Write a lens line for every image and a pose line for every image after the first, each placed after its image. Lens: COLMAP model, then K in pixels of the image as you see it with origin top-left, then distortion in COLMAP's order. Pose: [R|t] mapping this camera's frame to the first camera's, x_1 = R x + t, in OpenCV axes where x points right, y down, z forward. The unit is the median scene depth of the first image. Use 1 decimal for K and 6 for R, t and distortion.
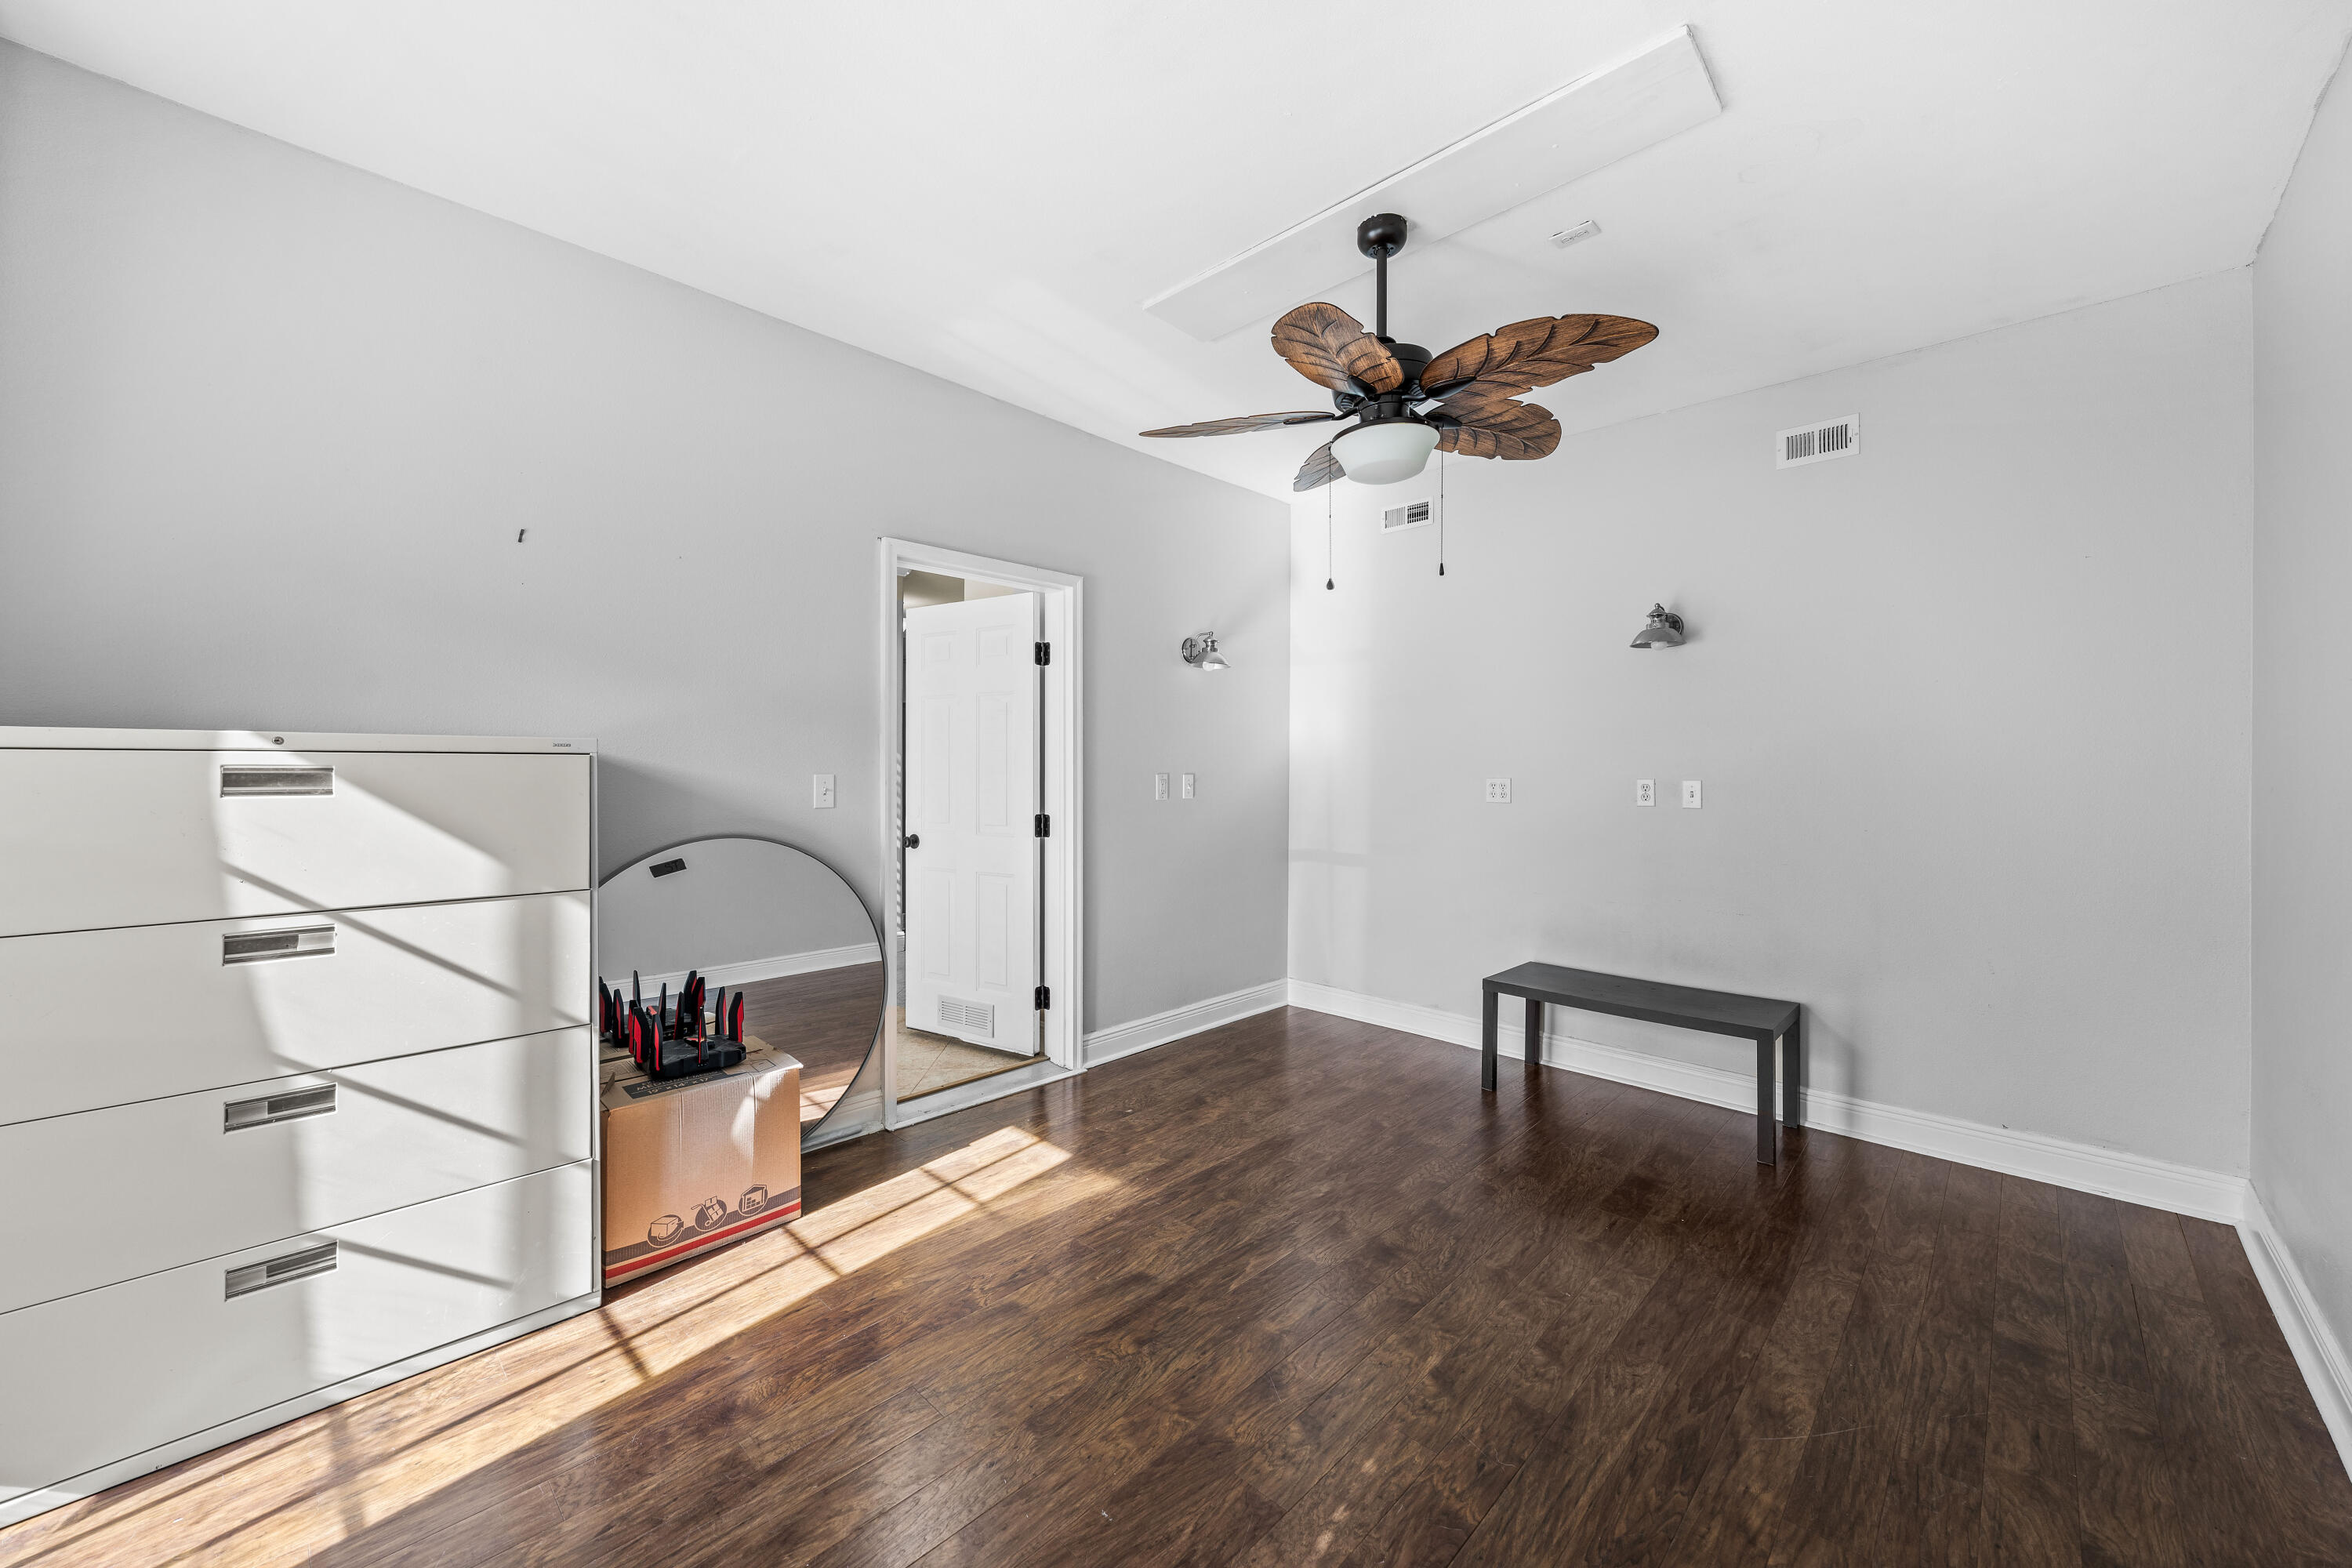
lens RADIAL K [[885.3, 0, 1173.4], [0, 885.3, 775.2], [0, 0, 1]] dist [-0.000363, -0.000141]
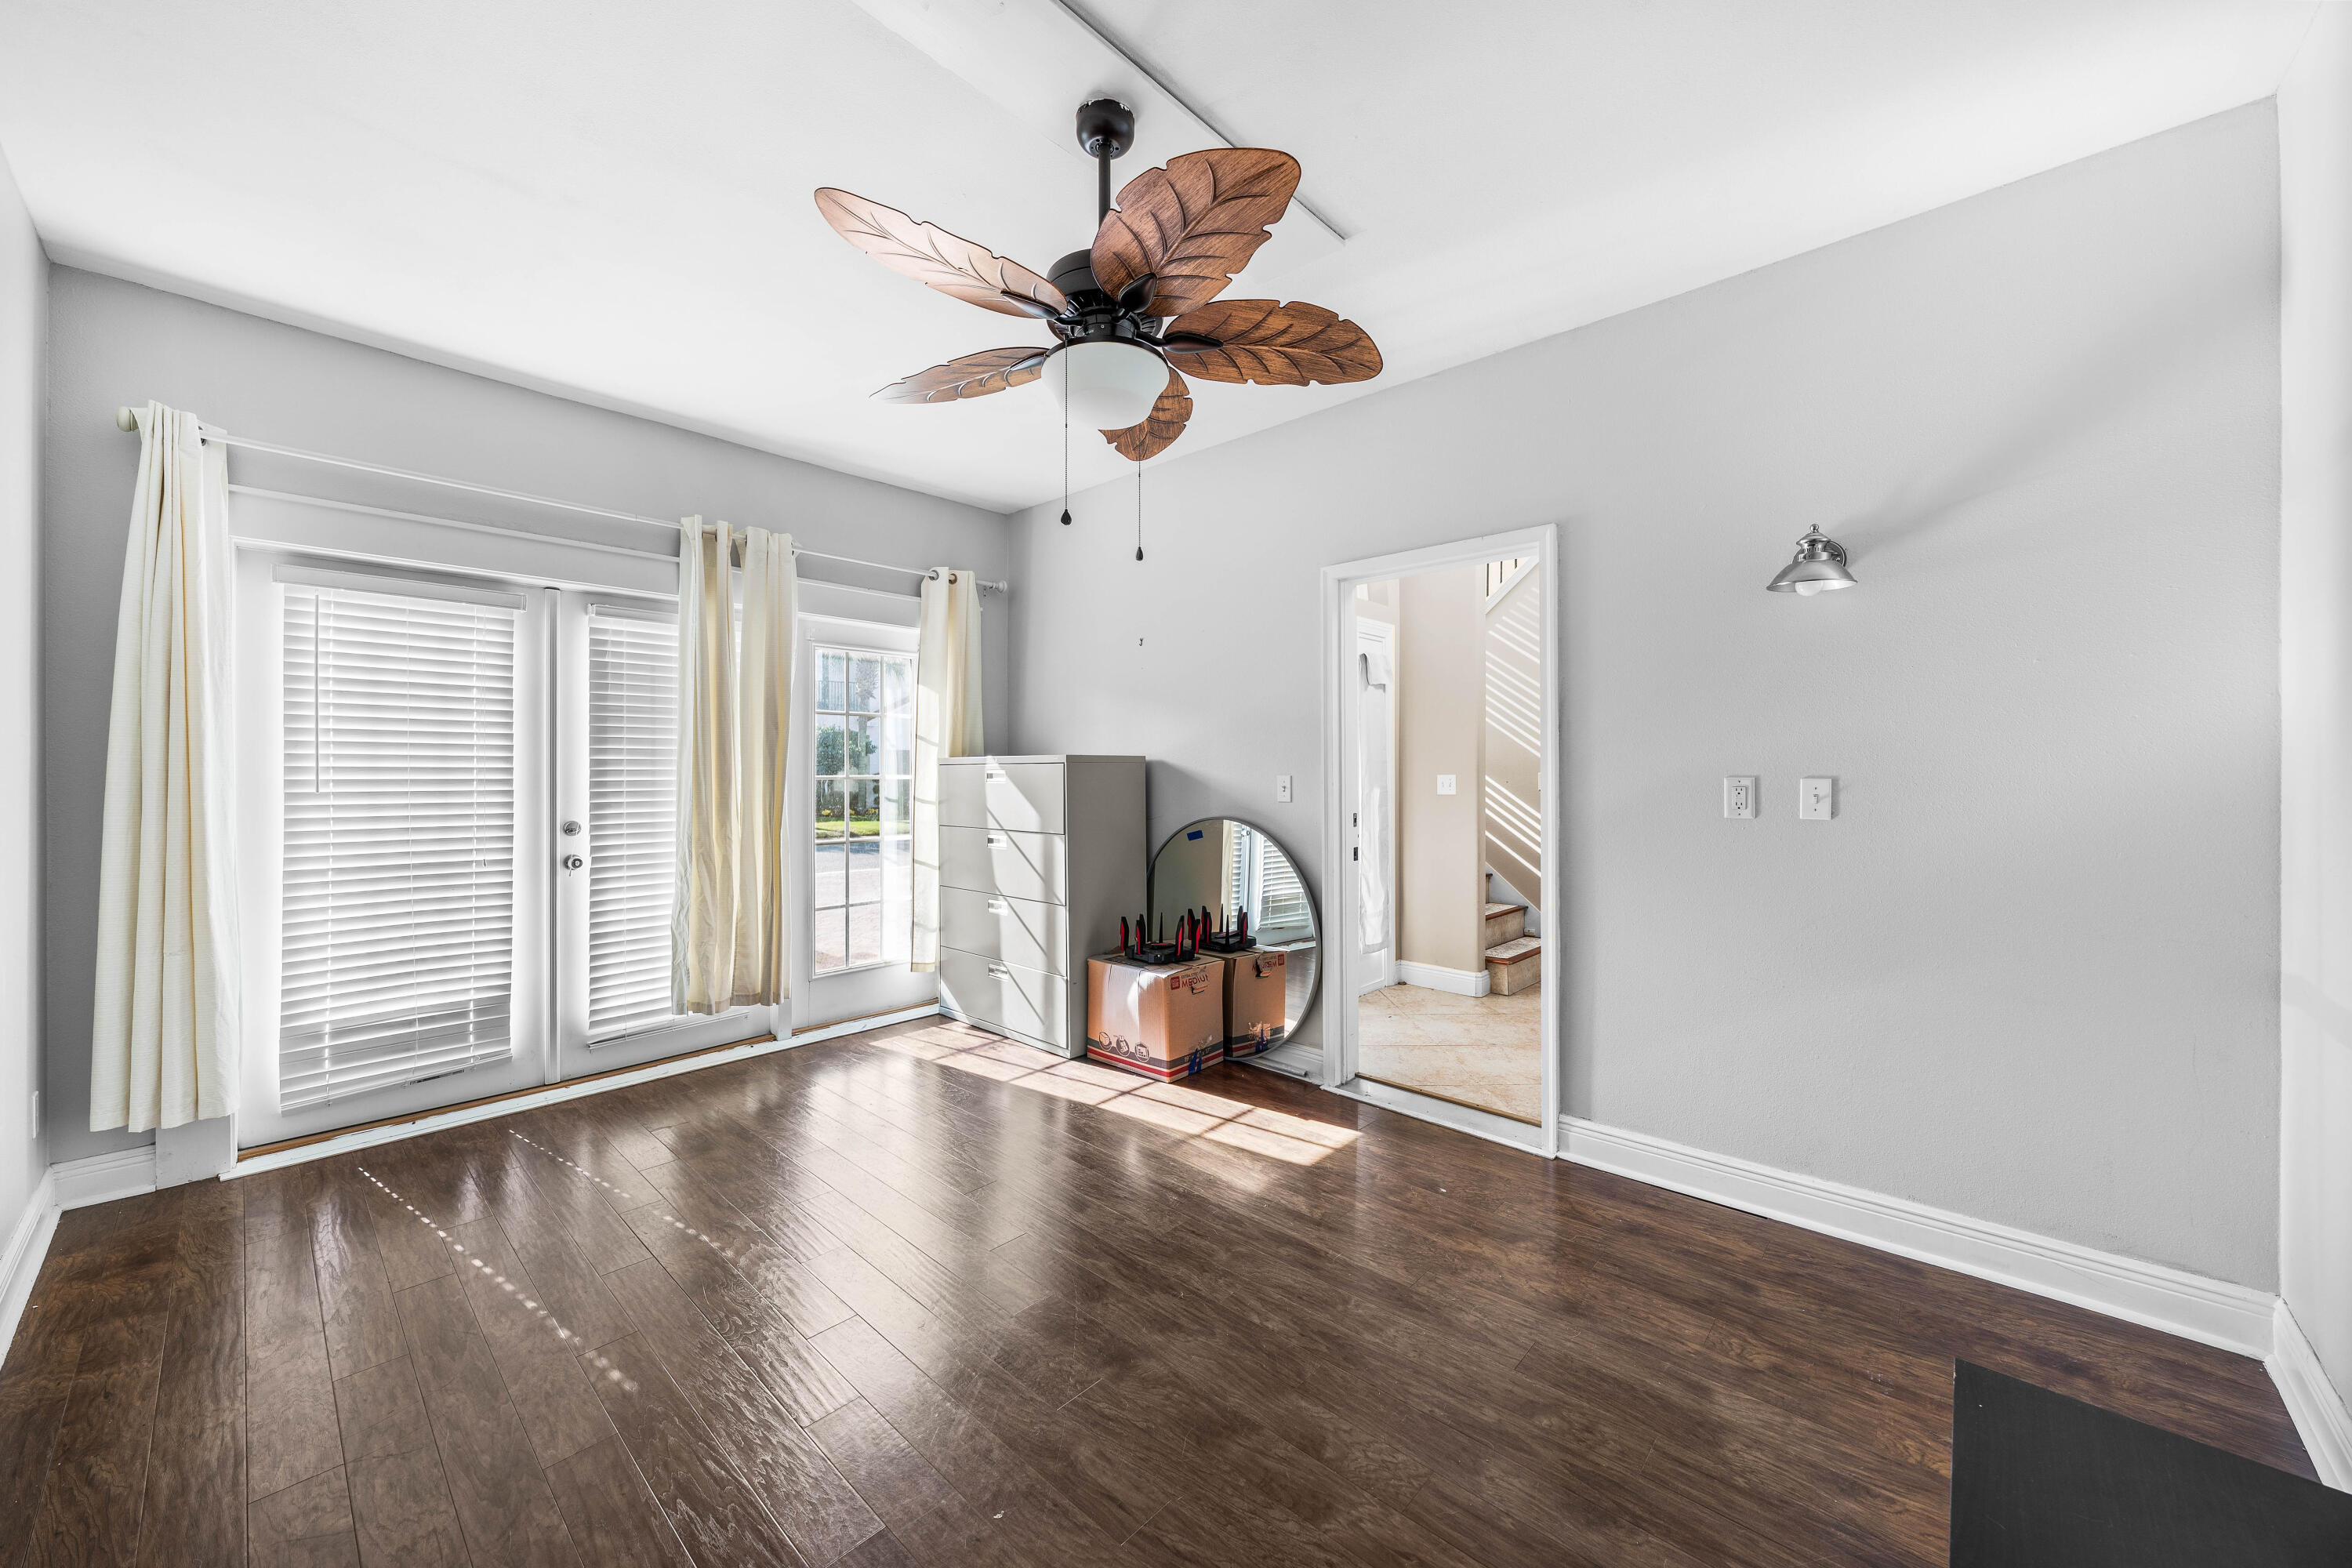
lens RADIAL K [[871.6, 0, 1176.0], [0, 871.6, 784.0], [0, 0, 1]] dist [-0.000500, -0.000173]
pose [[0.024691, 0.011985, -0.999623, 0.944635], [-0.007941, 0.999899, 0.011793, -0.002109], [0.999664, 0.007647, 0.024784, 0.933891]]
